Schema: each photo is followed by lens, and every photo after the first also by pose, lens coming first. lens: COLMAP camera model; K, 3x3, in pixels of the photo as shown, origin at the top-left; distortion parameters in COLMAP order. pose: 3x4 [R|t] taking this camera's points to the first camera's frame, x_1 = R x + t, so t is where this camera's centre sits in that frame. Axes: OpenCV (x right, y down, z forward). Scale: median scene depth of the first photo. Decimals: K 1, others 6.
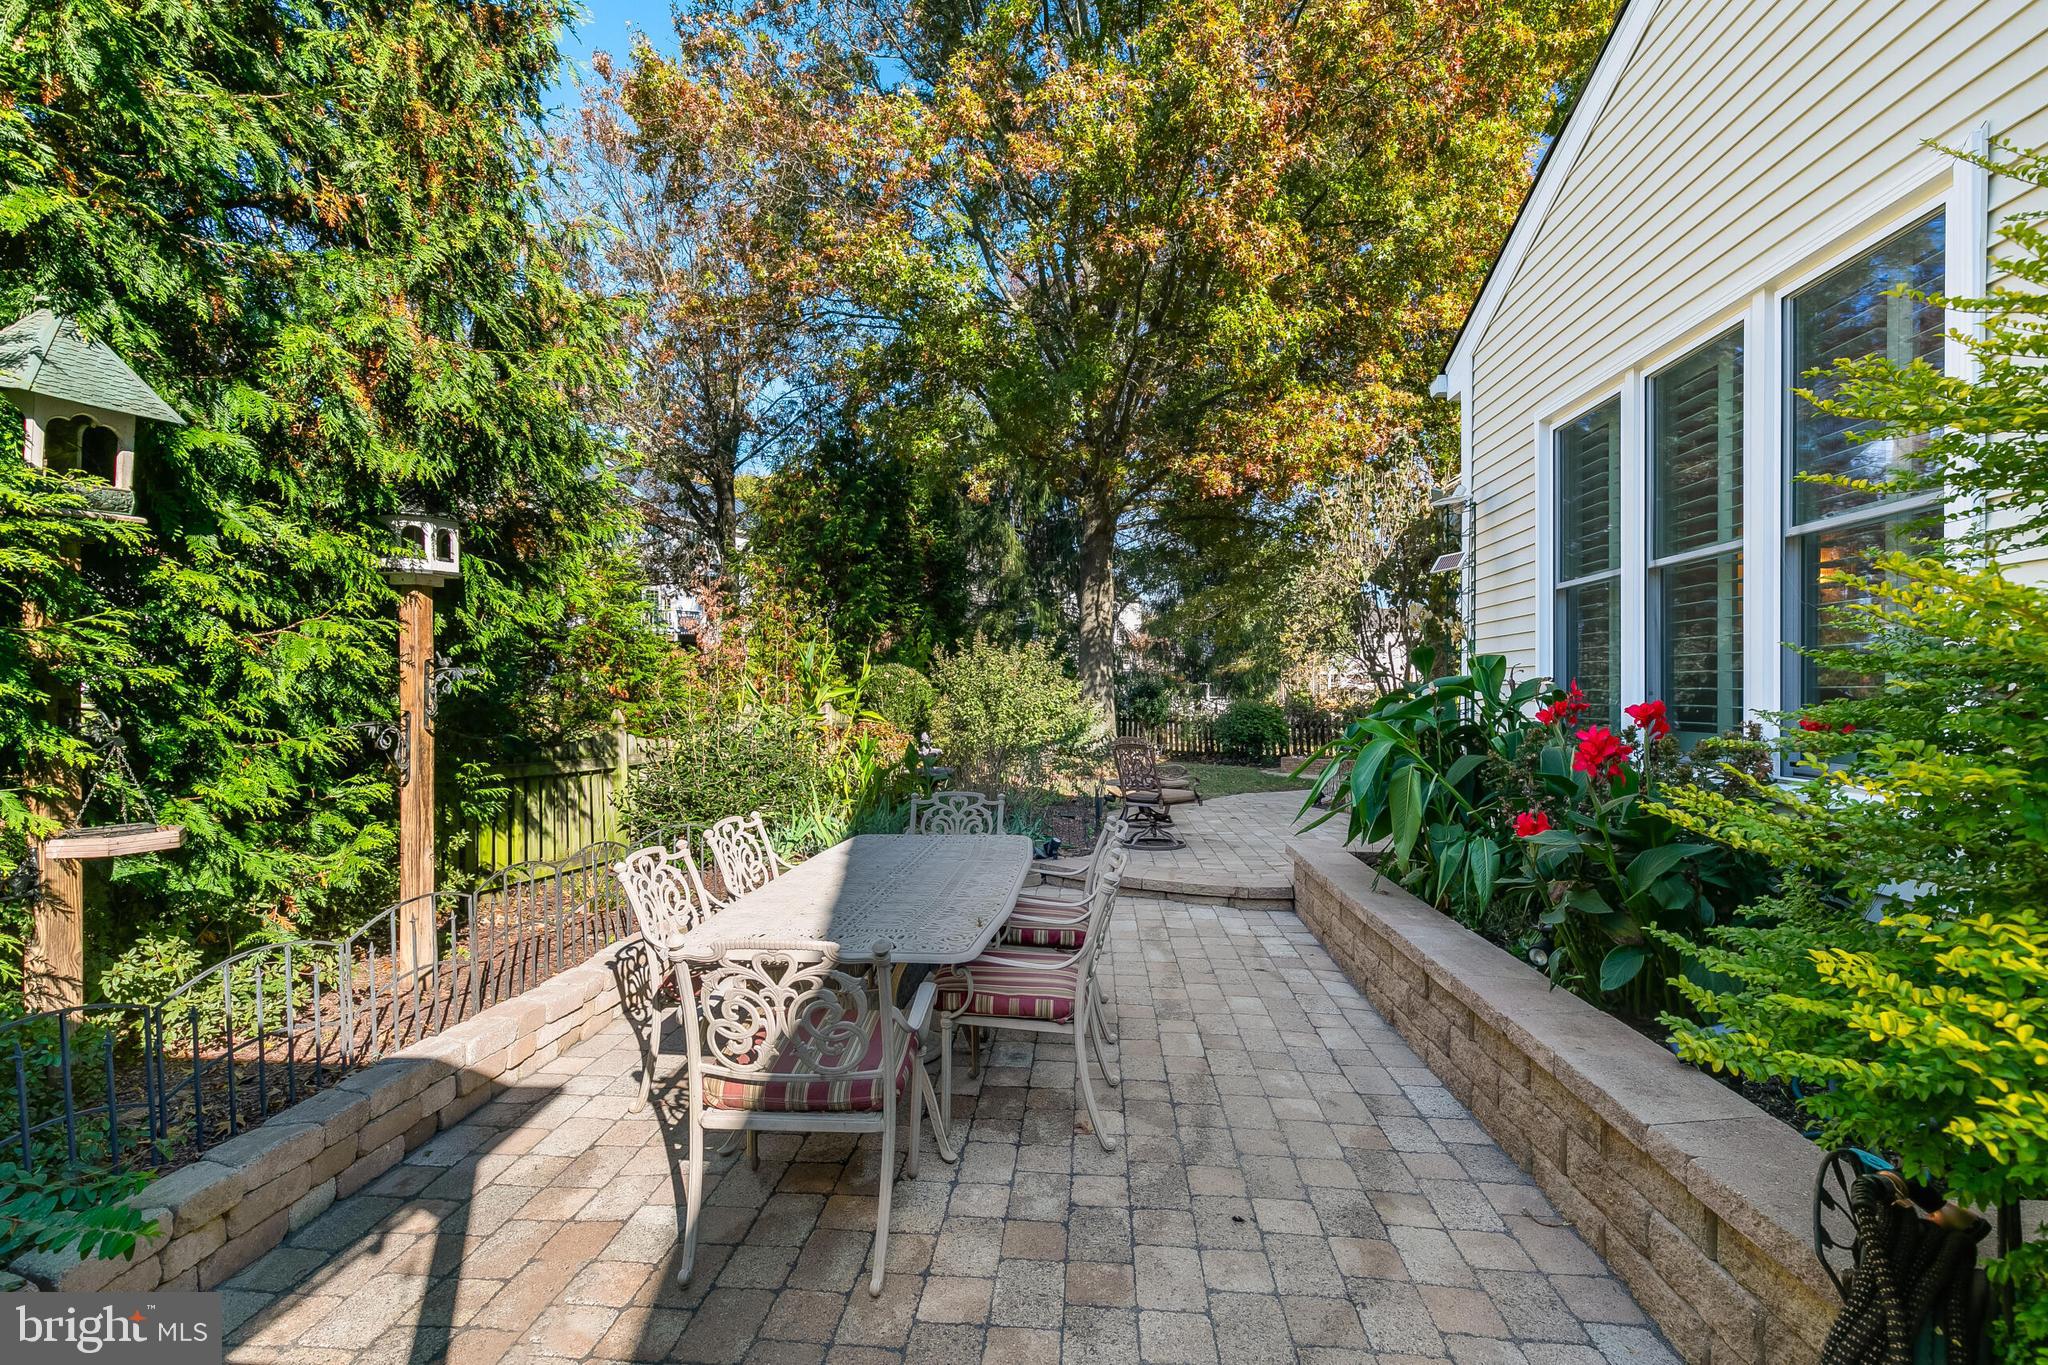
lens RADIAL K [[928.3, 0, 1015.5], [0, 928.3, 686.4], [0, 0, 1]] dist [0.006579, -0.001875]
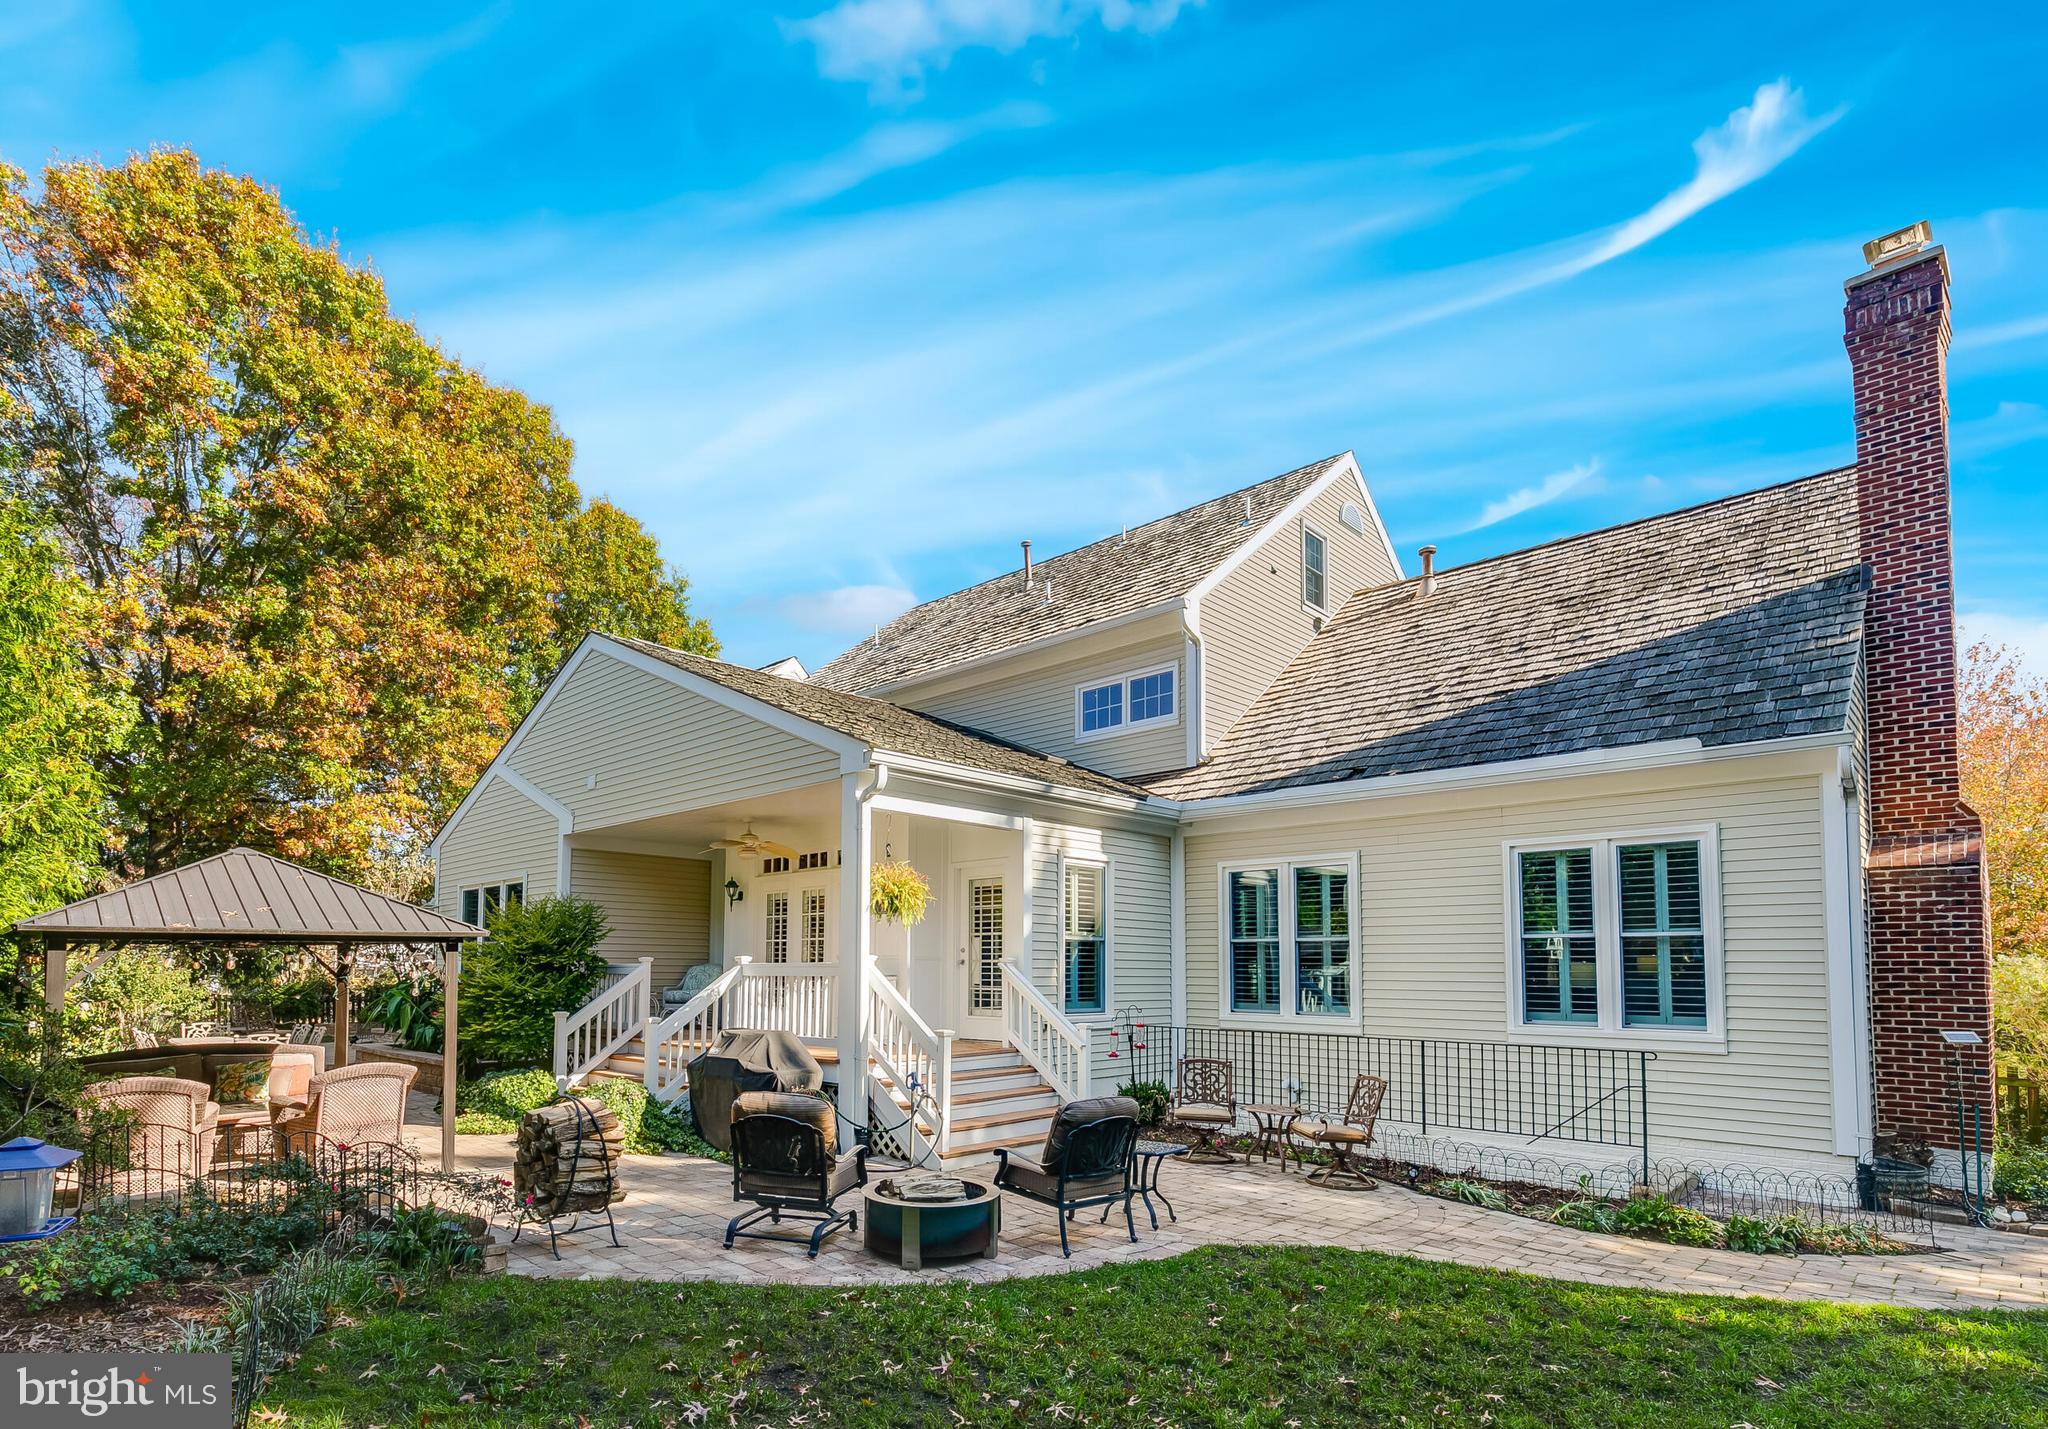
lens RADIAL K [[1035.1, 0, 897.5], [0, 1035.1, 916.2], [0, 0, 1]] dist [0.004211, -0.001052]
pose [[0.659706, 0.045829, 0.750125, -0.445999], [-0.013807, 0.998710, -0.048873, -0.024539], [-0.751397, 0.021884, 0.659488, -1.016120]]
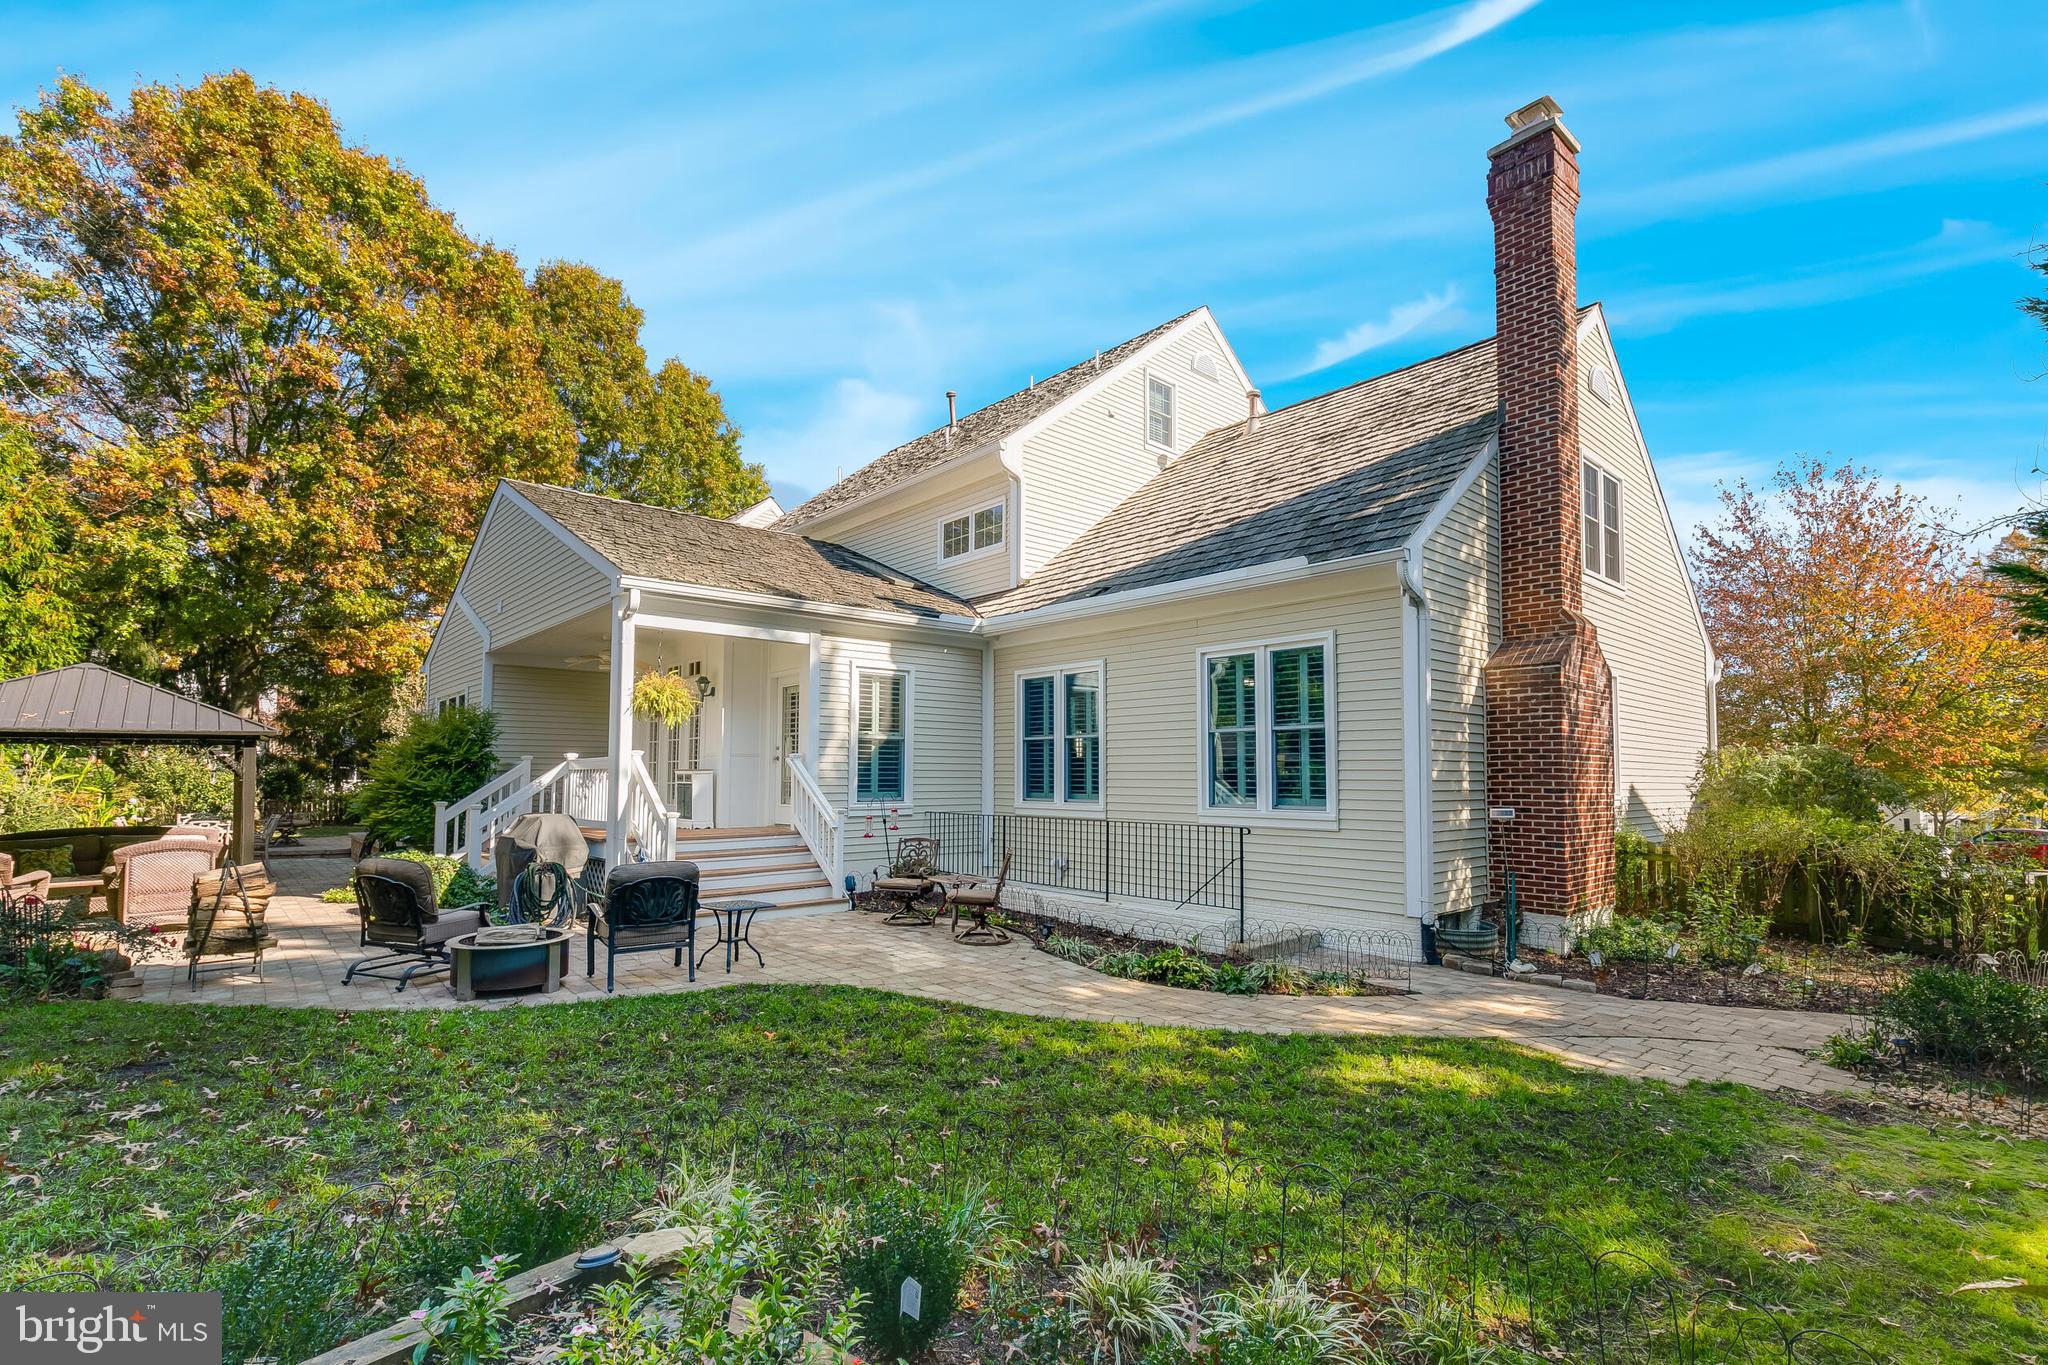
lens RADIAL K [[928.3, 0, 1017.3], [0, 928.3, 735.2], [0, 0, 1]] dist [0.006579, -0.001875]
pose [[0.689831, 0.036838, 0.723033, -0.201191], [-0.009468, 0.999078, -0.041869, -0.012915], [-0.723909, 0.022037, 0.689544, -1.351701]]
